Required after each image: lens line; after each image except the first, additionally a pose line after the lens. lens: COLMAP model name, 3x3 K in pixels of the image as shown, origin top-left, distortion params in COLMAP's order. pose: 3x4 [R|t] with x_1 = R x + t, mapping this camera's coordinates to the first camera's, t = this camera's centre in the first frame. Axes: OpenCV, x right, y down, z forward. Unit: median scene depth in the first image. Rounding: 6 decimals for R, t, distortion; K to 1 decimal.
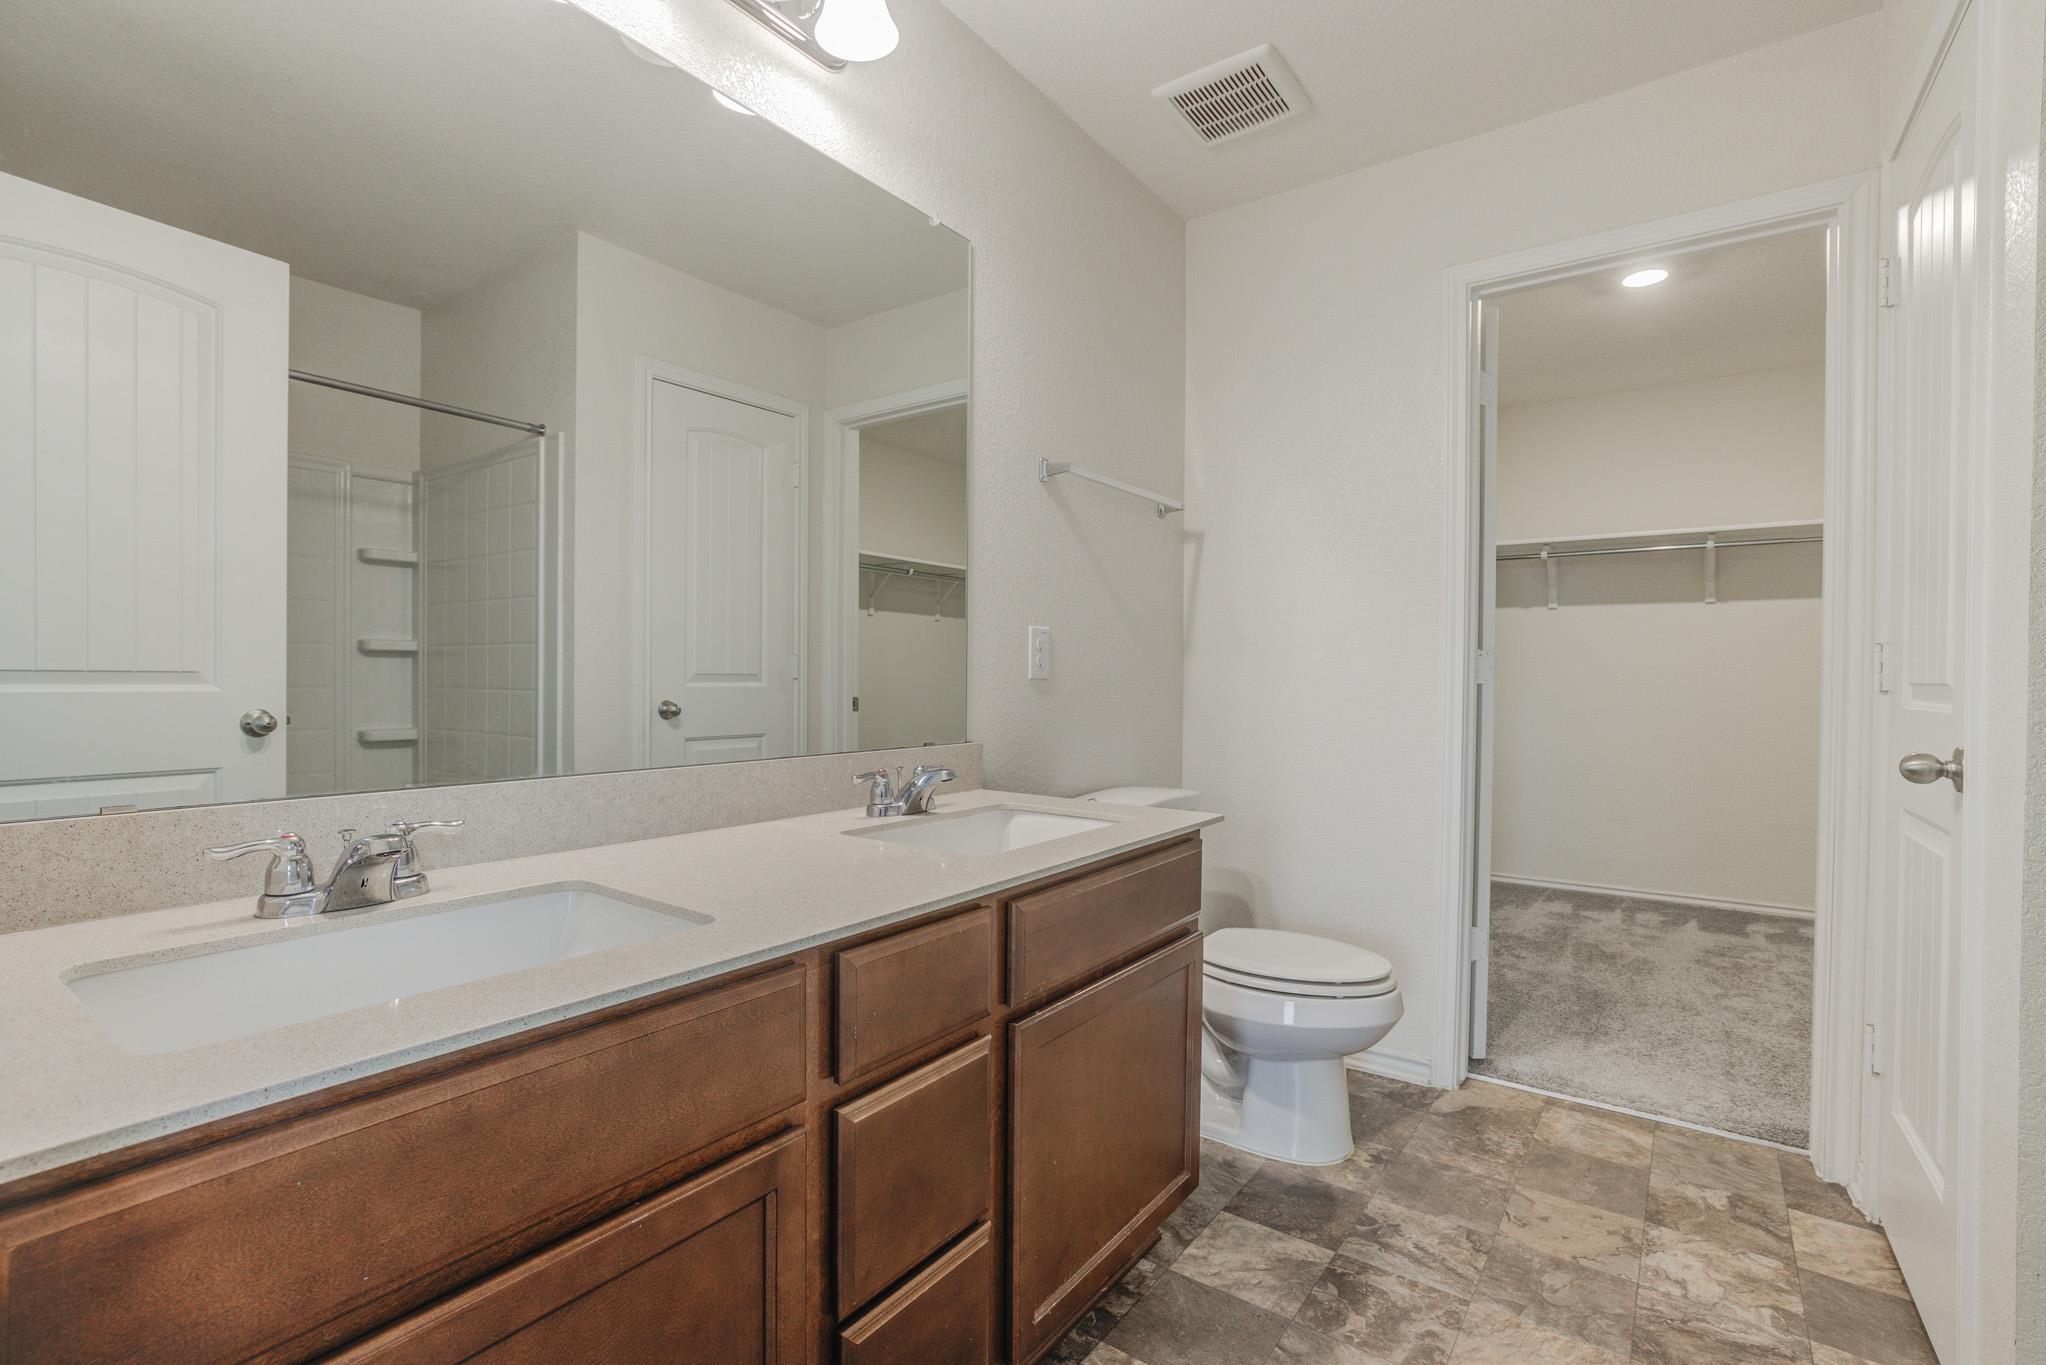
lens RADIAL K [[900.7, 0, 1023.0], [0, 900.7, 682.5], [0, 0, 1]] dist [-0.050639, 0.016597]
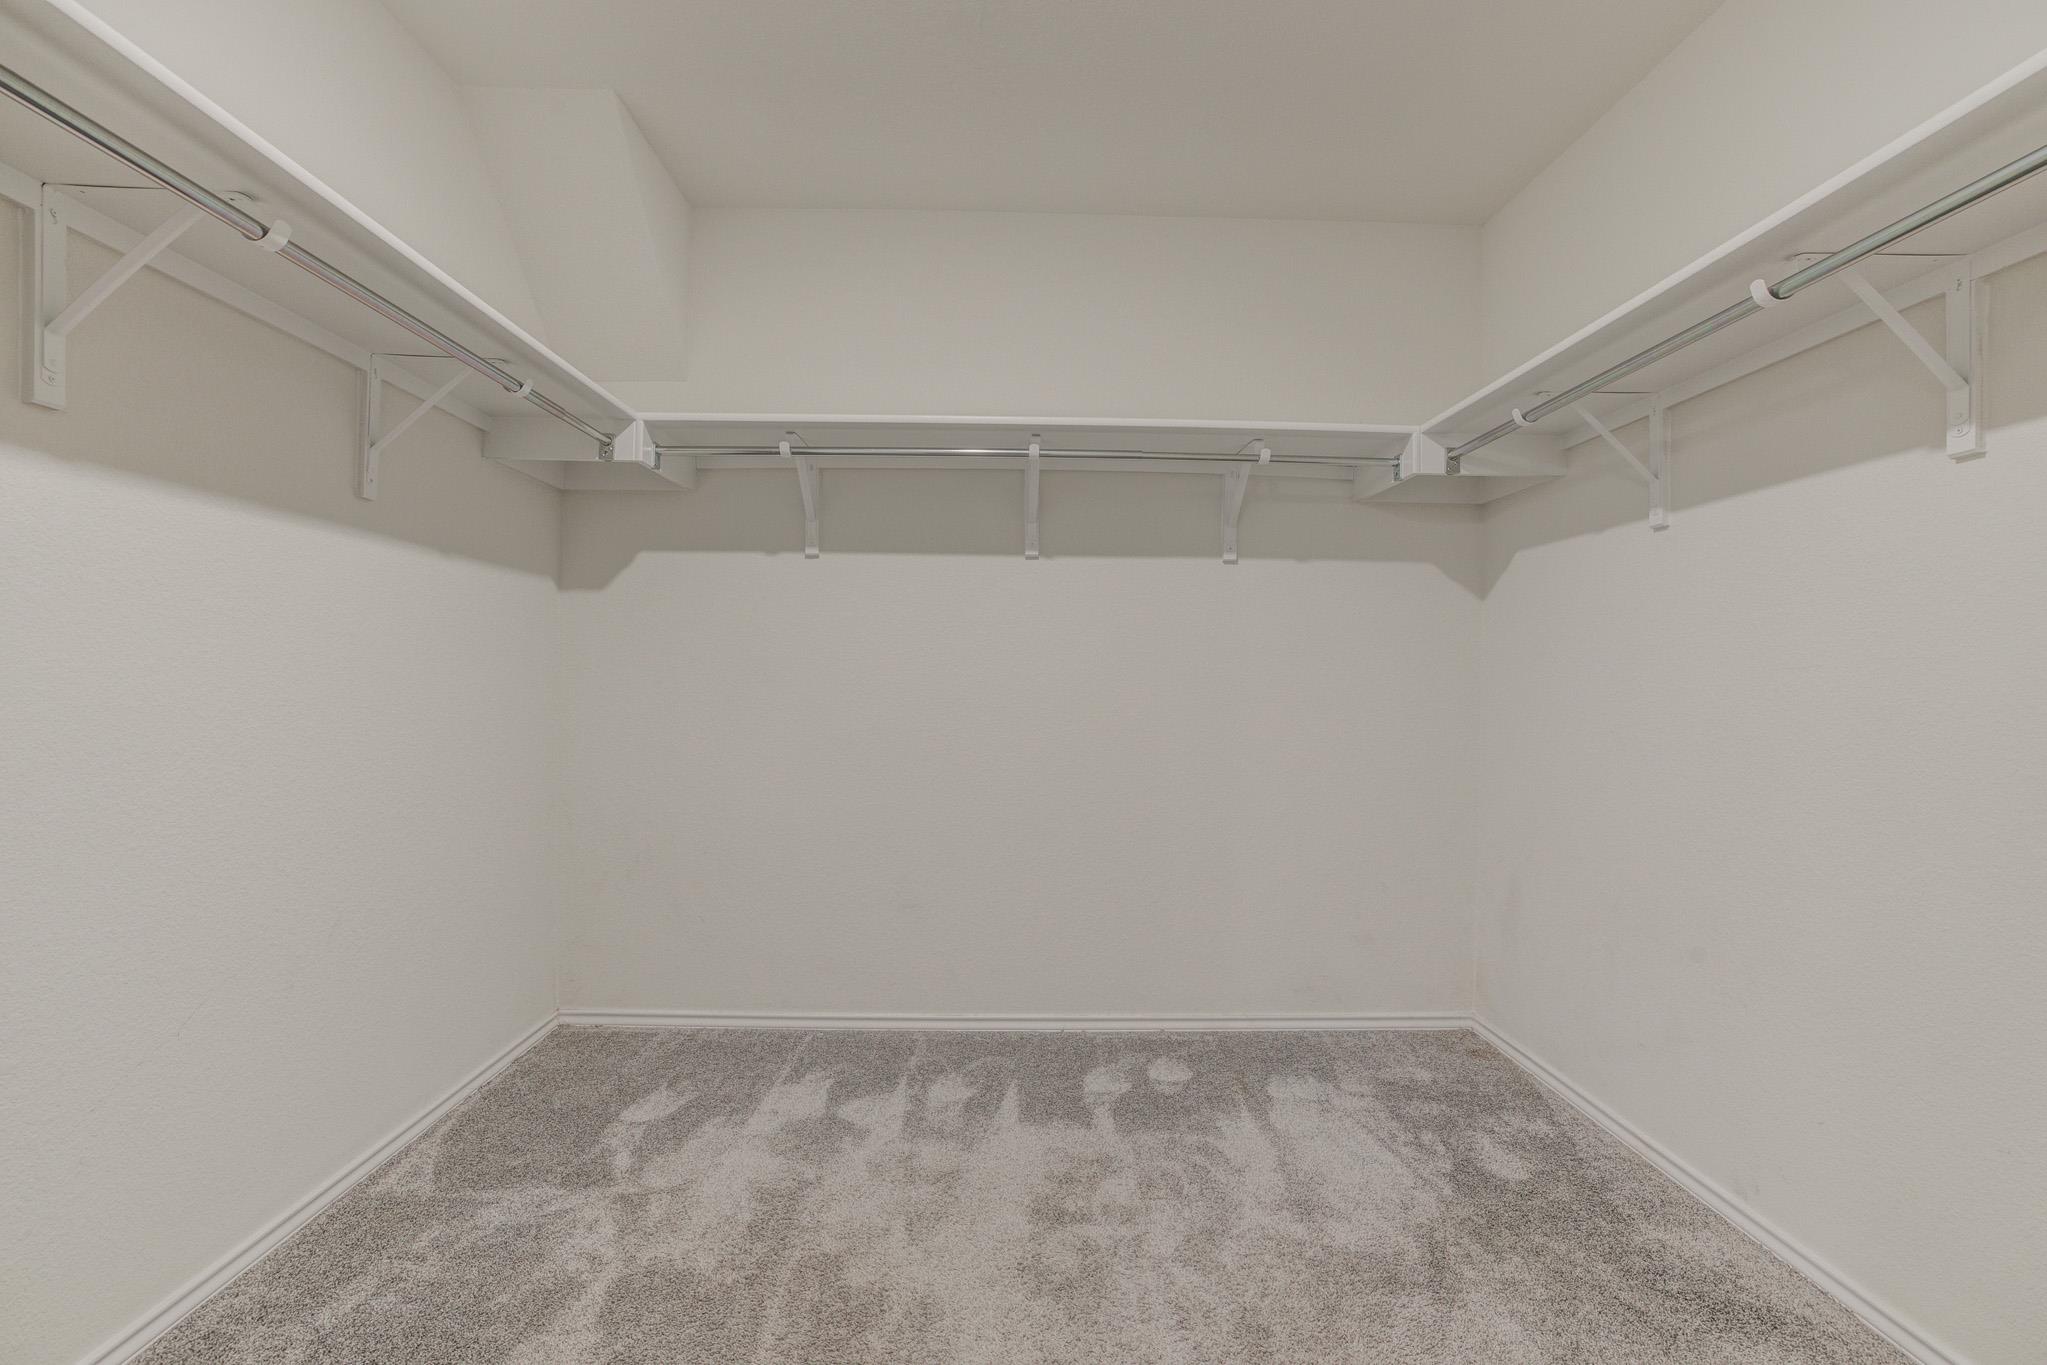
lens RADIAL K [[885.7, 0, 1023.5], [0, 885.7, 682.5], [0, 0, 1]] dist [-0.050654, 0.017115]
pose [[0.785119, 0.001972, 0.619342, 0.443762], [-0.001184, 0.999998, -0.001683, 0.000912], [-0.619344, 0.000588, 0.785119, 0.582789]]
